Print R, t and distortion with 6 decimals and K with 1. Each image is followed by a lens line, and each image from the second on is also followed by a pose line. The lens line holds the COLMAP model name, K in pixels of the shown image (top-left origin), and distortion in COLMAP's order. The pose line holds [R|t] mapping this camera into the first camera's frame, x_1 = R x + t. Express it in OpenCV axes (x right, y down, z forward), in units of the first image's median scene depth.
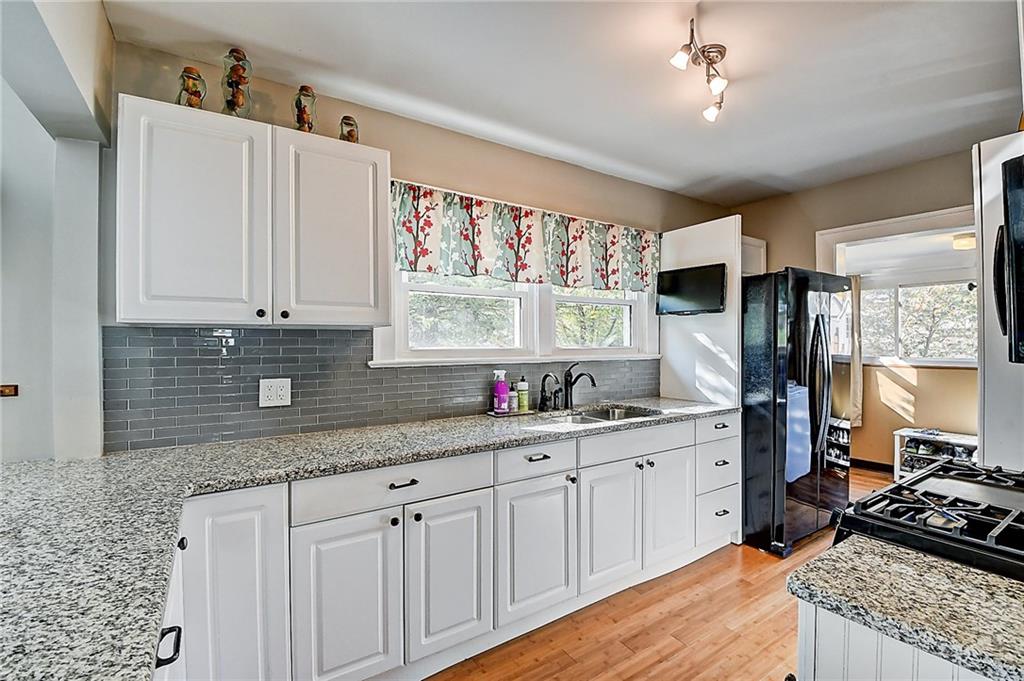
lens RADIAL K [[451.0, 0, 520.9], [0, 451.0, 341.8], [0, 0, 1]] dist [0.000568, -0.013088]
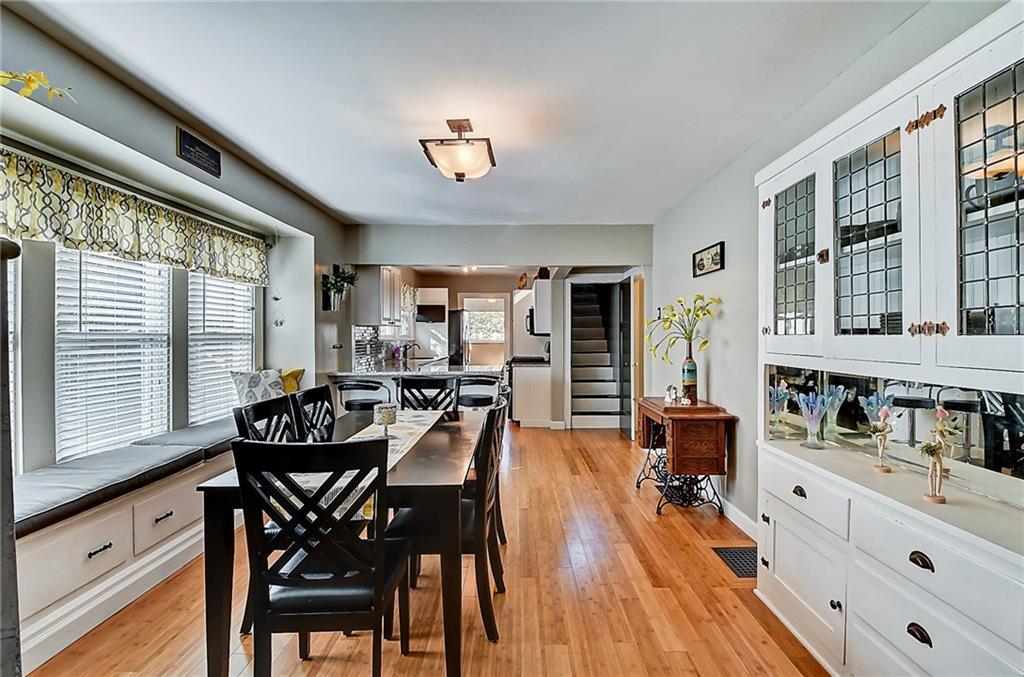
lens RADIAL K [[449.4, 0, 519.3], [0, 449.4, 336.0], [0, 0, 1]] dist [0.018790, -0.027268]
pose [[0.553154, -0.000304, 0.833079, -1.829681], [-0.000527, 1.000000, 0.000715, 0.019197], [-0.833079, -0.000835, 0.553153, -1.058208]]
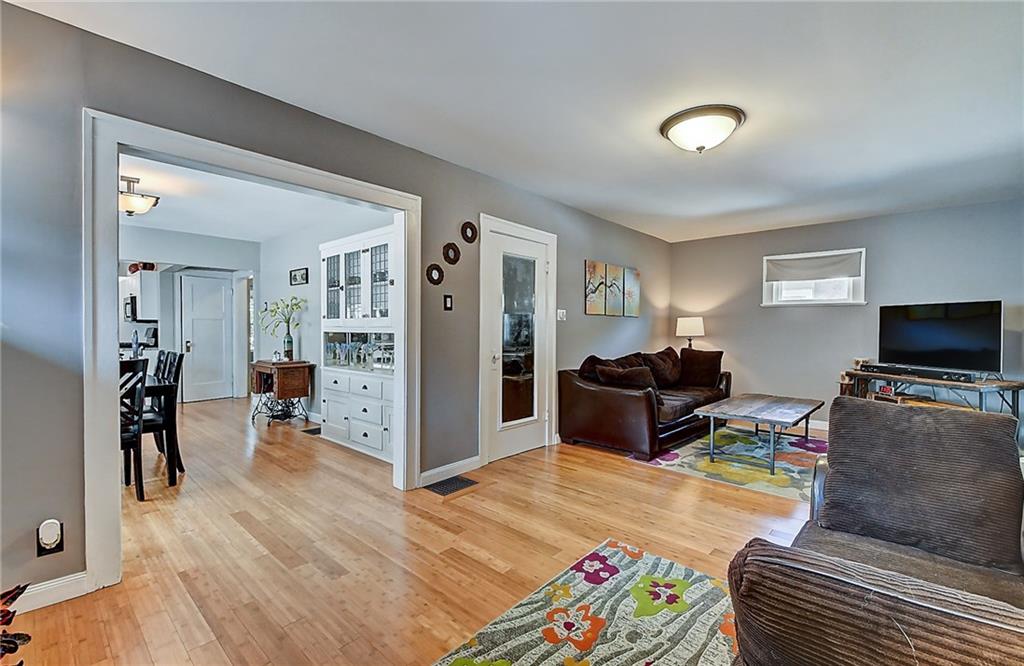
lens RADIAL K [[443.2, 0, 510.2], [0, 443.2, 336.9], [0, 0, 1]] dist [0.001119, -0.000397]
pose [[-0.238346, -0.016036, 0.971048, -2.863004], [-0.003774, 0.999871, 0.015586, 0.061443], [-0.971173, 0.000050, -0.238376, -1.291417]]
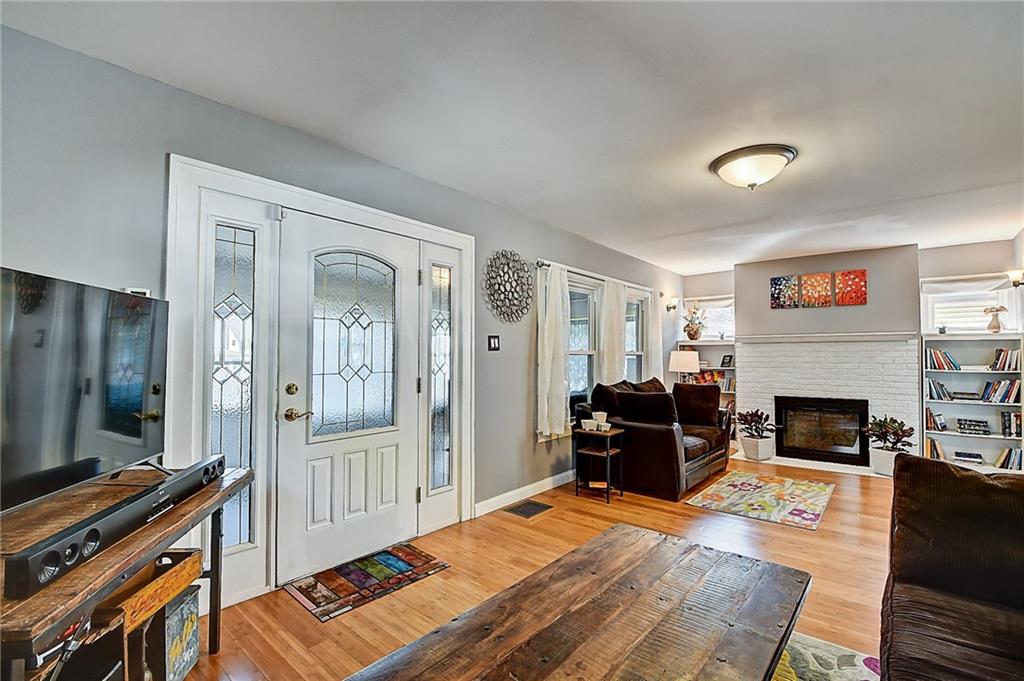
lens RADIAL K [[451.2, 0, 512.0], [0, 451.2, 340.5], [0, 0, 1]] dist [0.003324, -0.018426]
pose [[0.269142, -0.027430, -0.962710, -0.992534], [-0.006424, 0.999521, -0.030275, 0.038396], [0.963079, 0.014333, 0.268837, -2.883283]]
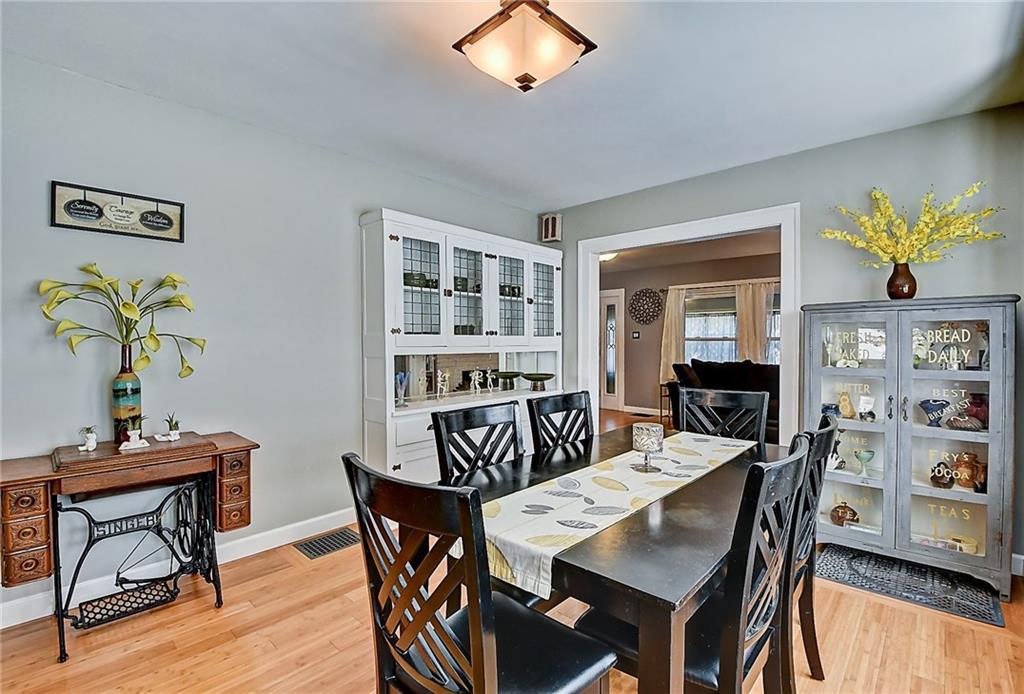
lens RADIAL K [[455.5, 0, 526.5], [0, 455.5, 350.9], [0, 0, 1]] dist [-0.000223, -0.000188]
pose [[-0.968957, 0.008974, -0.247066, -0.907459], [0.003191, 0.999712, 0.023798, 0.033964], [0.247209, 0.022271, -0.968706, 0.241008]]
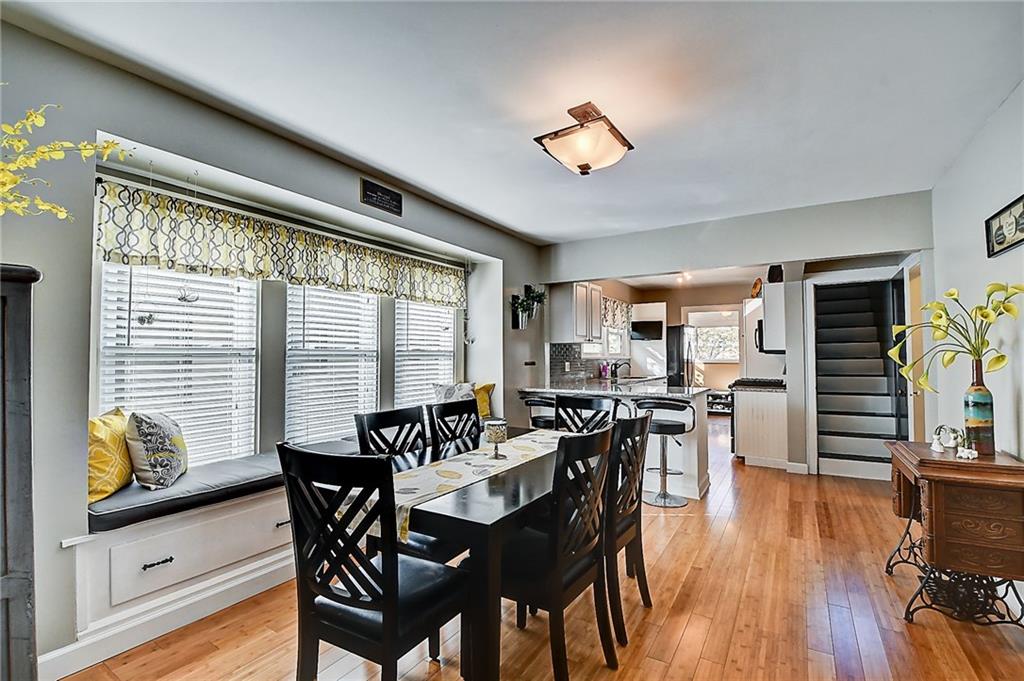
lens RADIAL K [[451.0, 0, 518.1], [0, 451.0, 340.9], [0, 0, 1]] dist [0.001920, -0.018139]
pose [[0.908102, 0.013866, 0.418520, -1.553605], [0.000505, 0.999415, -0.034209, 0.033222], [-0.418750, 0.031276, 0.907563, -1.132692]]
